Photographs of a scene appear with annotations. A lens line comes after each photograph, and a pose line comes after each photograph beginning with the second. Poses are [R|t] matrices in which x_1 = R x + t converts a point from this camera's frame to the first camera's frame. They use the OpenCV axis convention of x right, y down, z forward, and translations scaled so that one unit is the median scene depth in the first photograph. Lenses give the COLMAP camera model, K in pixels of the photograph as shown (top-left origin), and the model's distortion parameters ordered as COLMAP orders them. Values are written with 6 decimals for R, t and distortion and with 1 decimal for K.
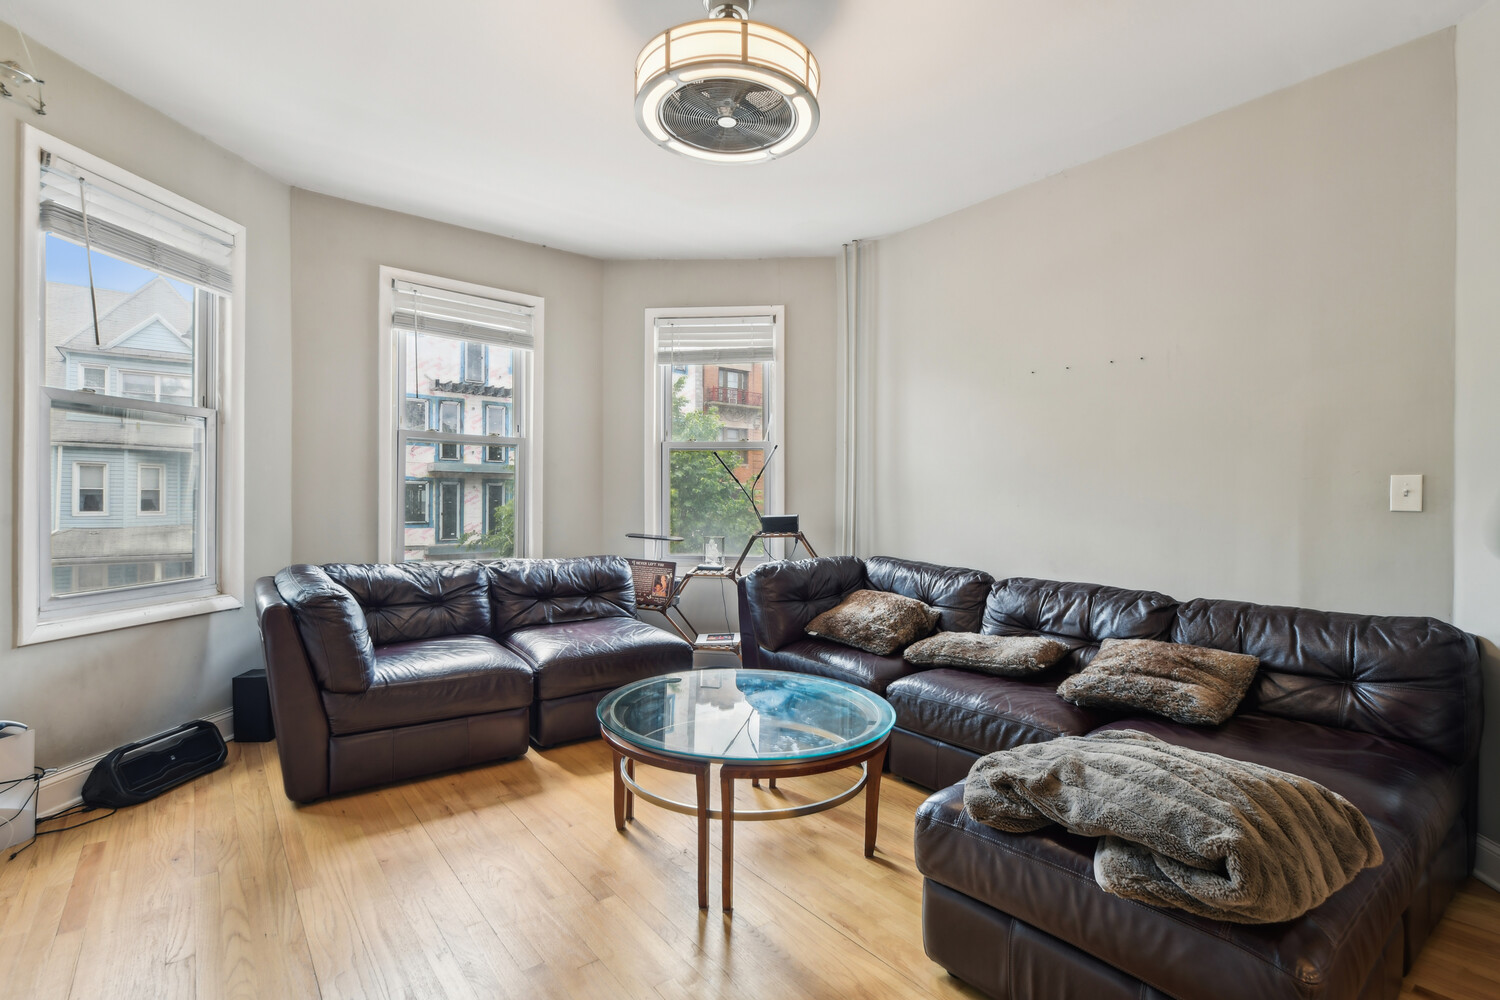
lens RADIAL K [[706.6, 0, 750.0], [0, 706.6, 500.0], [0, 0, 1]] dist [-0.000020, -0.001094]
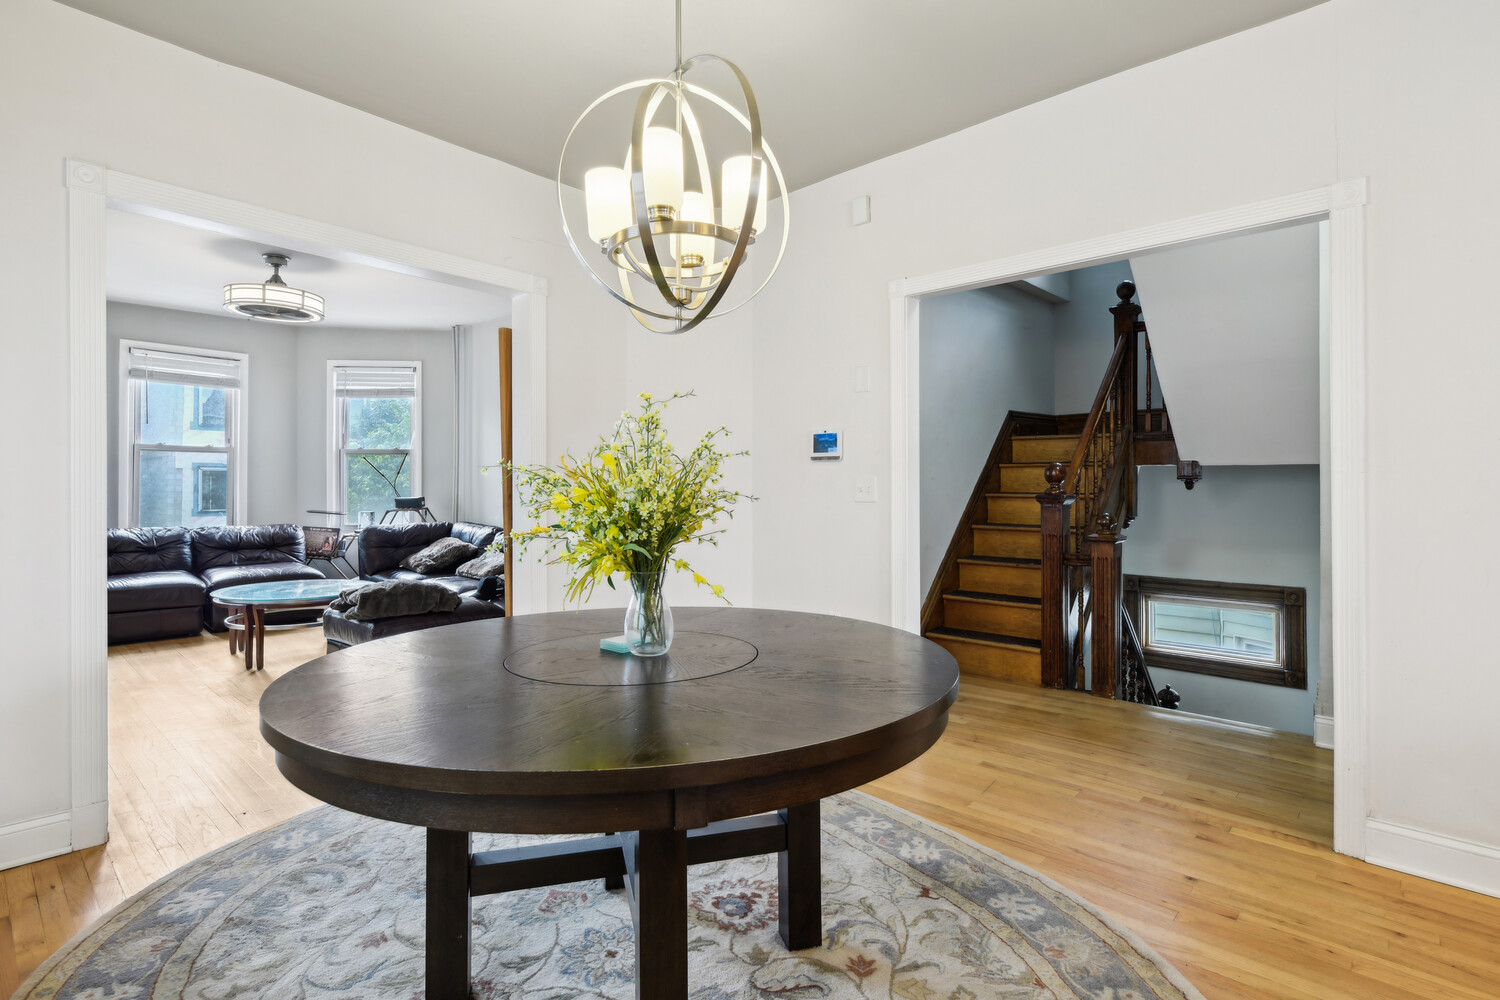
lens RADIAL K [[736.2, 0, 750.7], [0, 736.2, 479.1], [0, 0, 1]] dist [-0.000316, -0.000305]
pose [[0.988423, -0.004907, 0.151641, 0.650011], [0.006075, 0.999955, -0.007241, -0.002613], [-0.151599, 0.008079, 0.988409, -0.874799]]
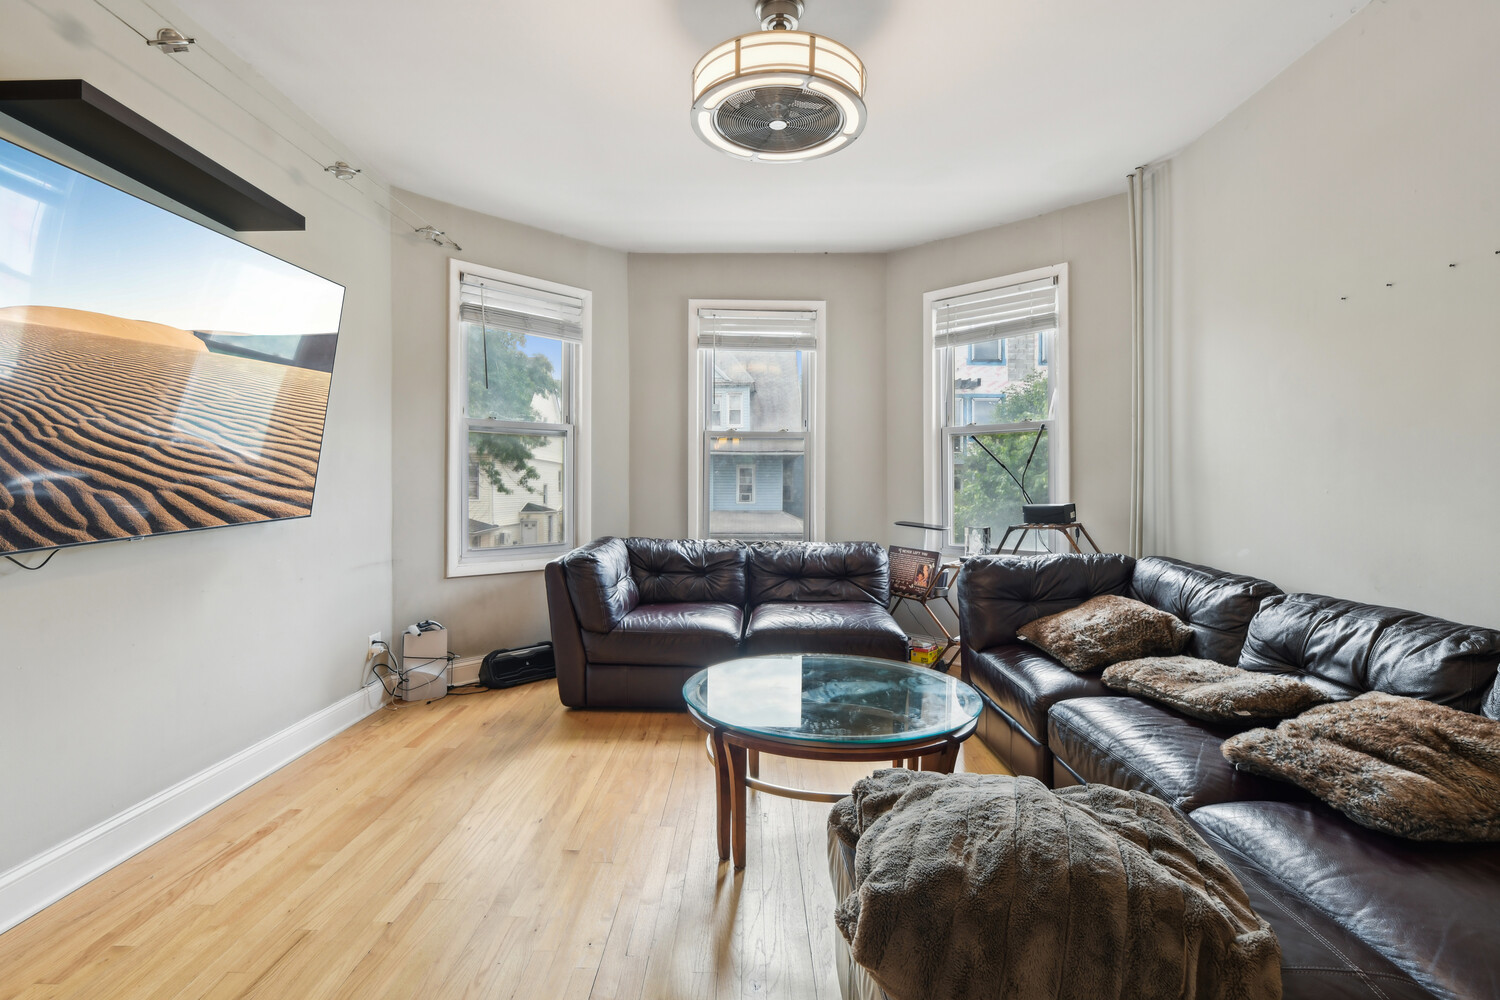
lens RADIAL K [[720.2, 0, 748.3], [0, 720.2, 483.3], [0, 0, 1]] dist [-0.000048, -0.000419]
pose [[0.781868, -0.009638, -0.623370, 0.367732], [0.002581, 0.999922, -0.012224, 0.006677], [0.623439, 0.007949, 0.781831, 0.084748]]
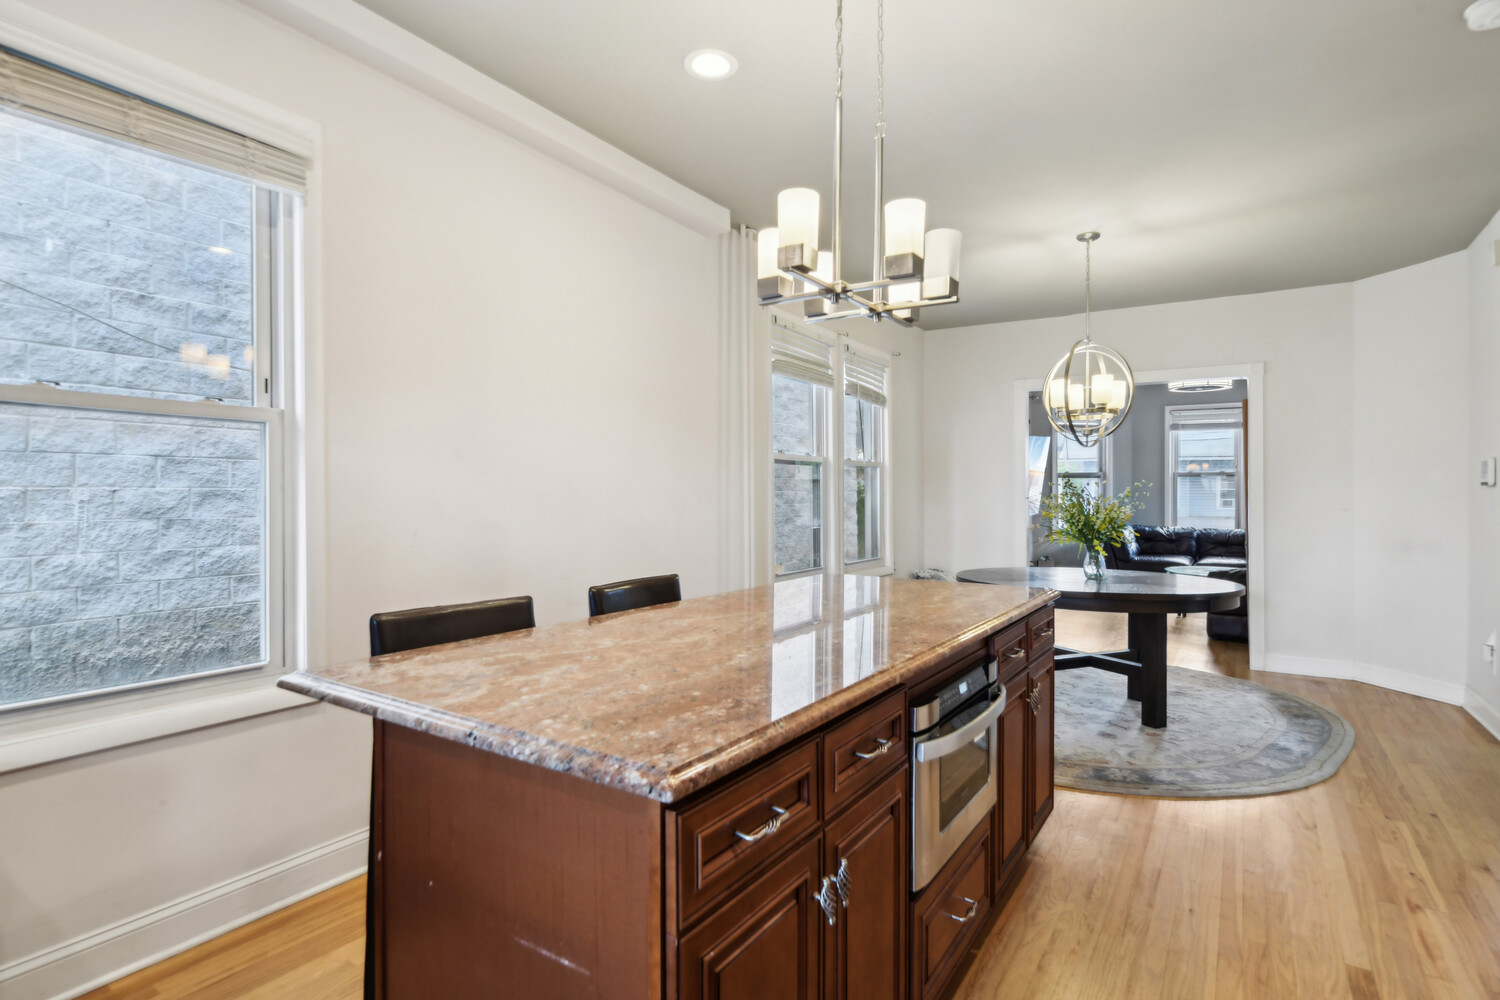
lens RADIAL K [[747.1, 0, 750.0], [0, 747.1, 500.0], [0, 0, 1]] dist [0.000728, 0.000023]
pose [[0.311718, 0.001218, -0.950174, 1.594990], [0.002006, 0.999996, 0.001940, -0.016378], [0.950173, -0.002511, 0.311714, -1.259902]]
